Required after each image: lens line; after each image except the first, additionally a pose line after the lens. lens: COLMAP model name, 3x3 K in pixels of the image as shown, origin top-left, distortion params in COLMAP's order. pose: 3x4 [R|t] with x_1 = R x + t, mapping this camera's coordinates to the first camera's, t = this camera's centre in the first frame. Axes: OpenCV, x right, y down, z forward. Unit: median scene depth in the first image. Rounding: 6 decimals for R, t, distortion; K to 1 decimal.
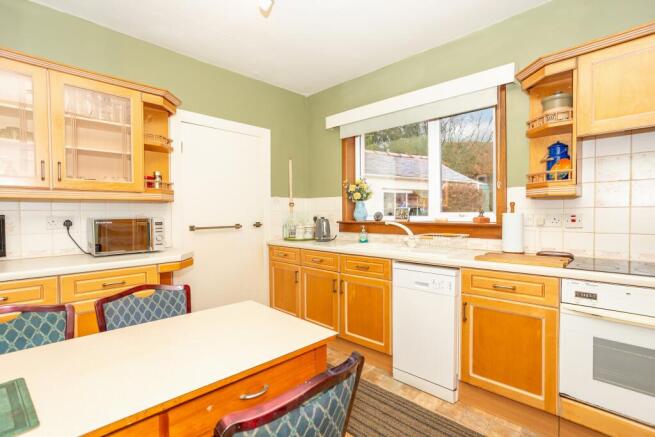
lens RADIAL K [[312.2, 0, 323.4], [0, 312.2, 218.0], [0, 0, 1]] dist [-0.043644, 0.001130]
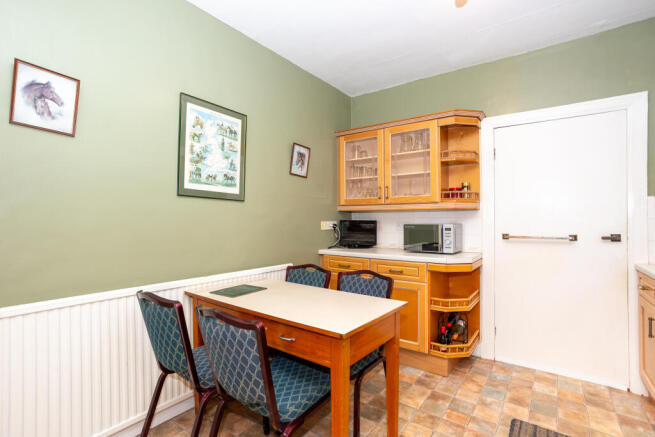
lens RADIAL K [[317.1, 0, 327.5], [0, 317.1, 218.5], [0, 0, 1]] dist [0.002482, 0.000817]
pose [[0.159842, -0.003436, -0.987137, 0.559109], [-0.022423, 0.999723, -0.007110, -0.003398], [0.986888, 0.023271, 0.159720, 0.381702]]
